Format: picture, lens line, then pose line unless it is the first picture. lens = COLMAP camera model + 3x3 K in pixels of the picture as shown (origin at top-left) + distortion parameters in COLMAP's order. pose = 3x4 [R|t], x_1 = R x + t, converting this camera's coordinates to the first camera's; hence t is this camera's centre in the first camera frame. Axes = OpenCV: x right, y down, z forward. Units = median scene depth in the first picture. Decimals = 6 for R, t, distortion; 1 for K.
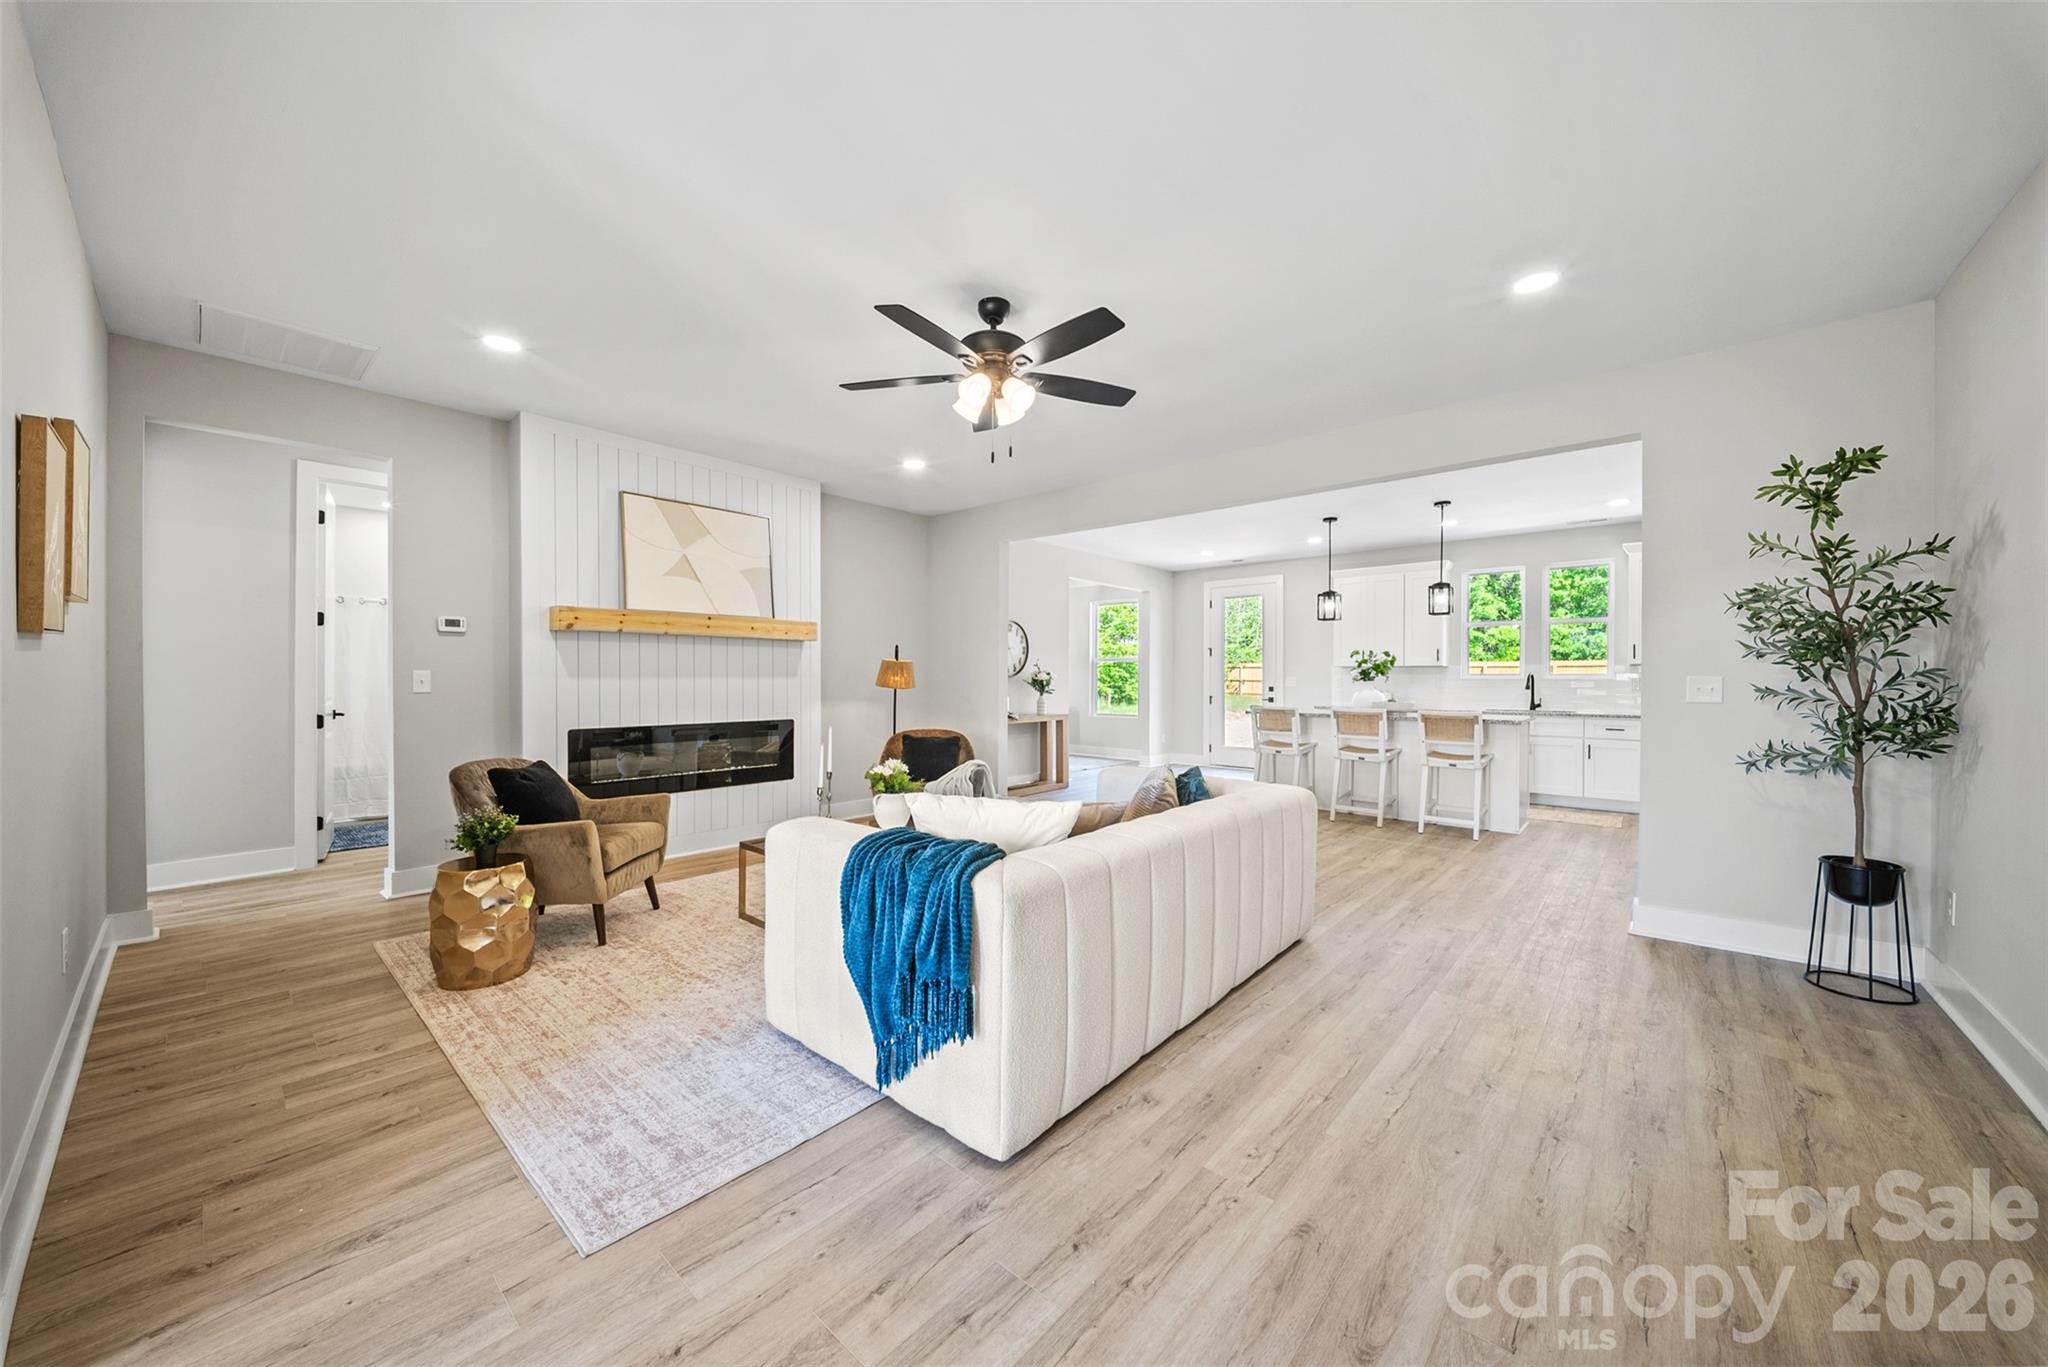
lens RADIAL K [[726.0, 0, 1016.3], [0, 726.0, 669.7], [0, 0, 1]] dist [0.003804, -0.003614]
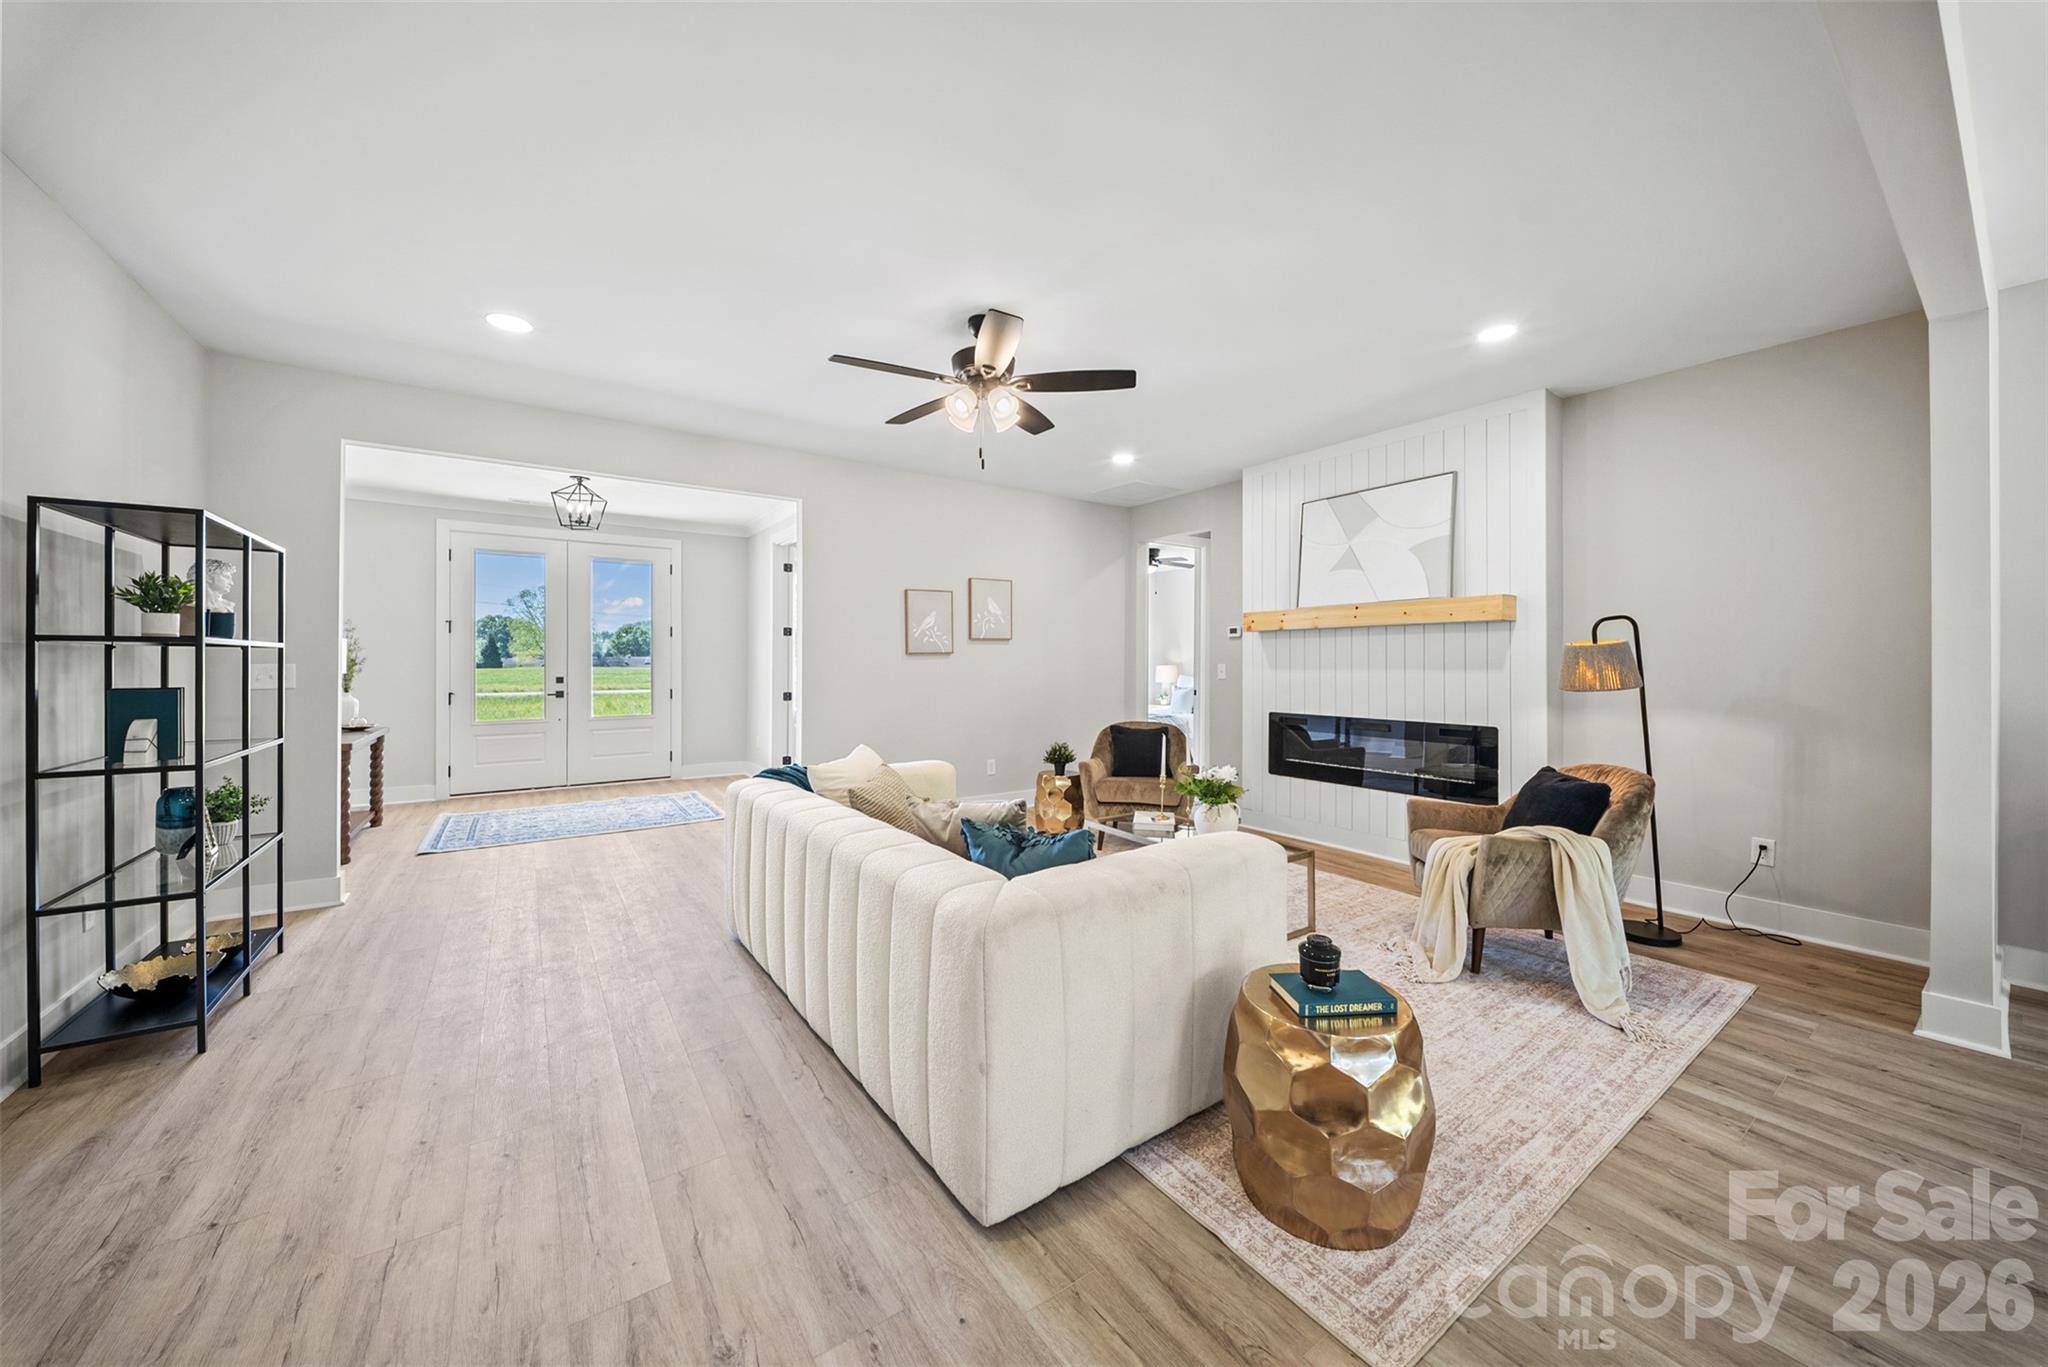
lens RADIAL K [[726.0, 0, 1035.0], [0, 726.0, 652.0], [0, 0, 1]] dist [0.003804, -0.003614]
pose [[-0.227061, -0.018550, -0.973704, 0.601892], [0.008889, 0.999737, -0.021119, 0.002857], [0.973840, -0.013450, -0.226837, 0.805198]]
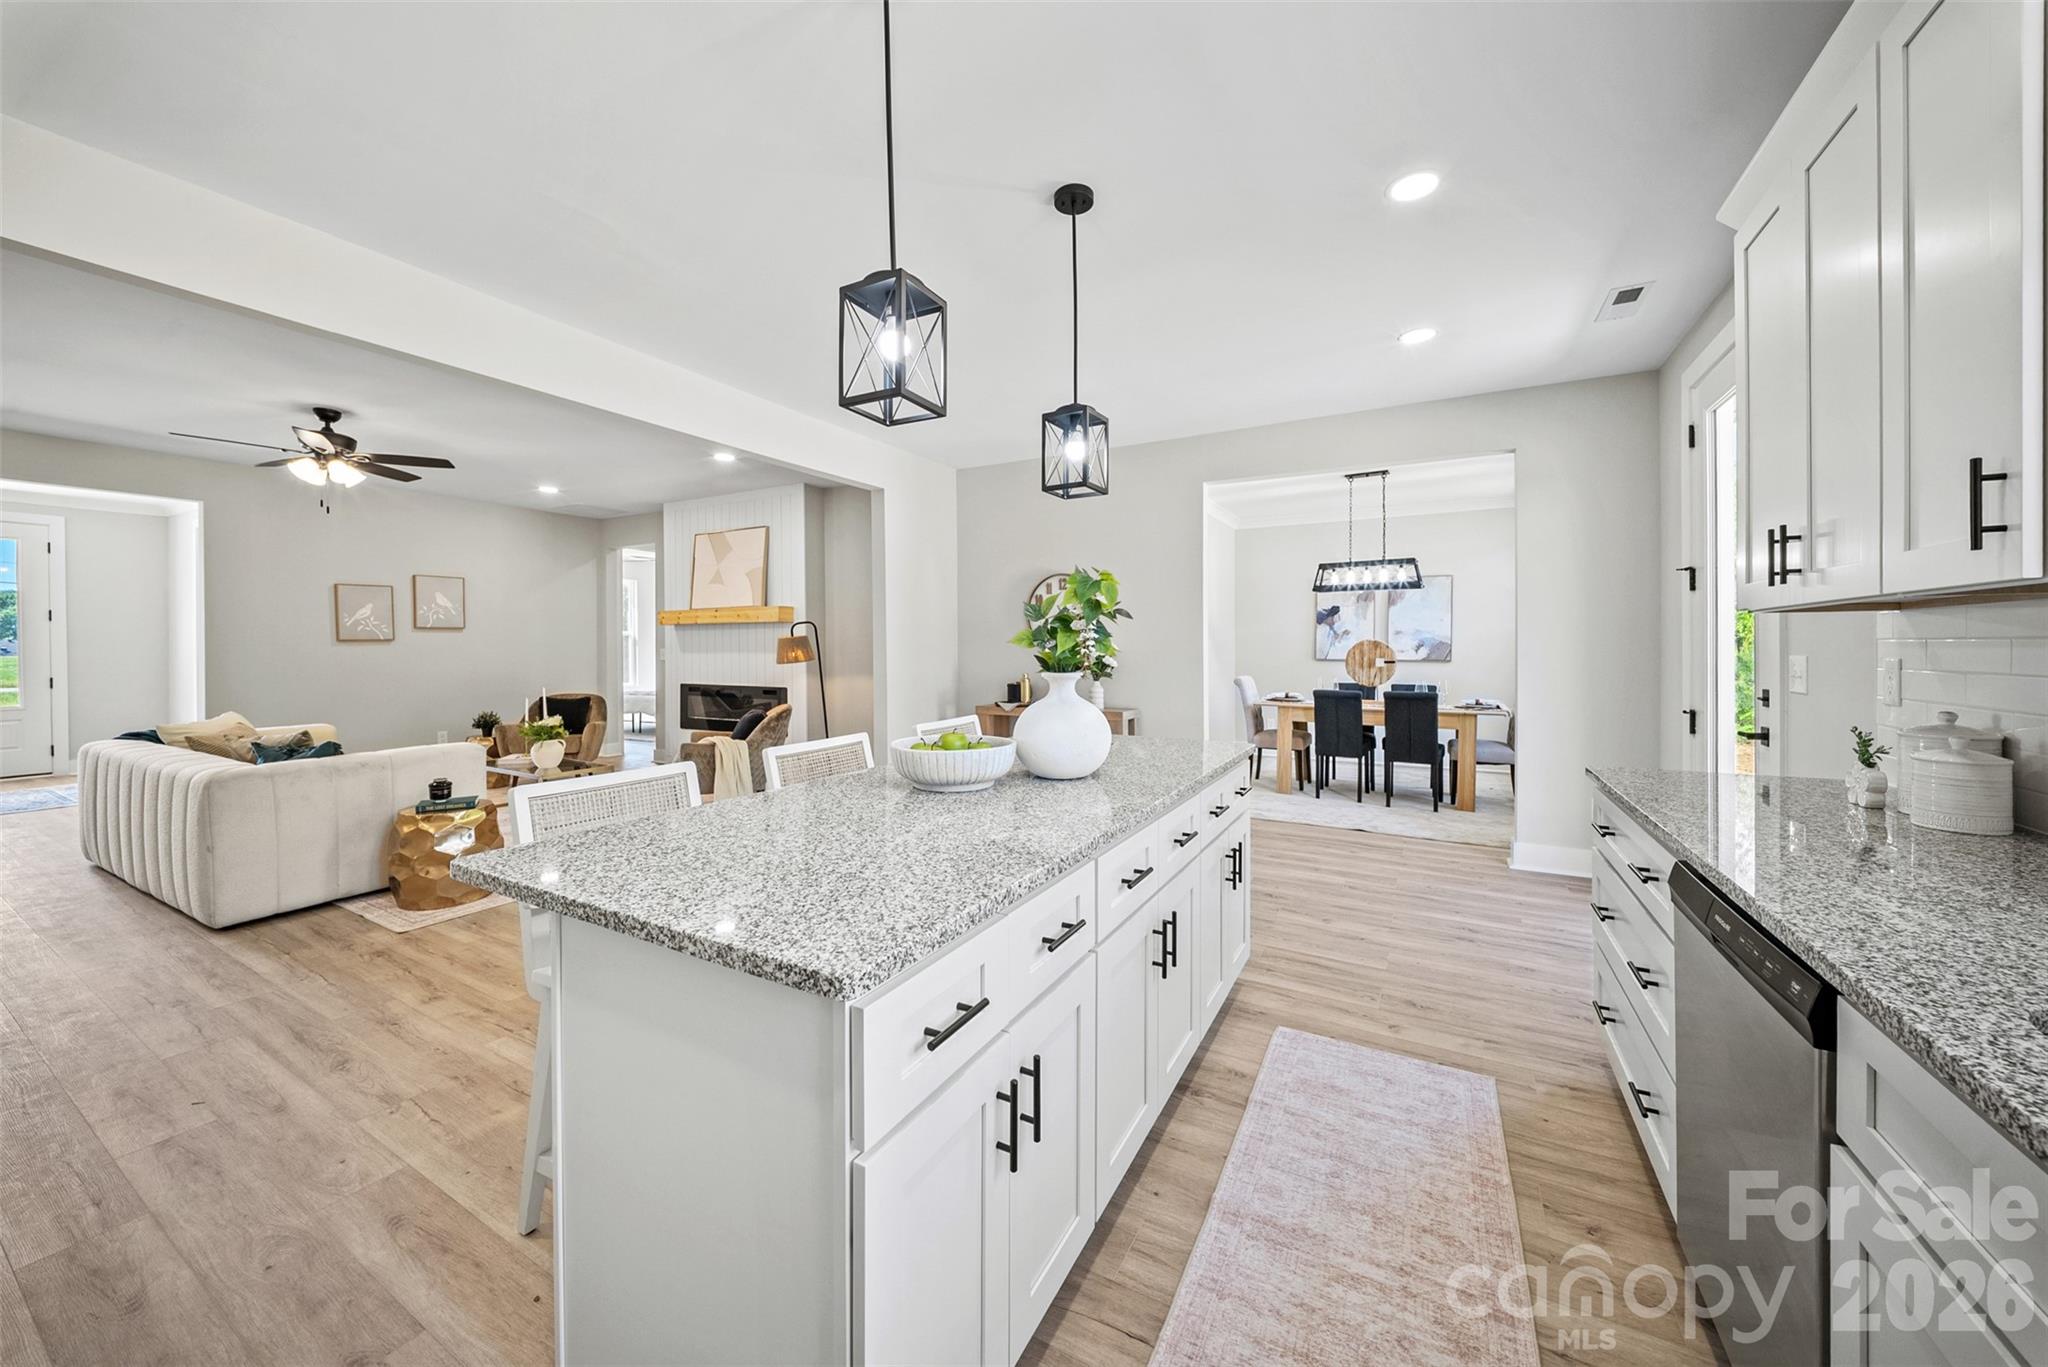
lens RADIAL K [[726.0, 0, 1026.1], [0, 726.0, 651.4], [0, 0, 1]] dist [0.003804, -0.003614]
pose [[0.210698, 0.002155, -0.977549, 1.084993], [0.011290, 0.999926, 0.004638, 0.007446], [0.977486, -0.012014, 0.210658, 1.292955]]
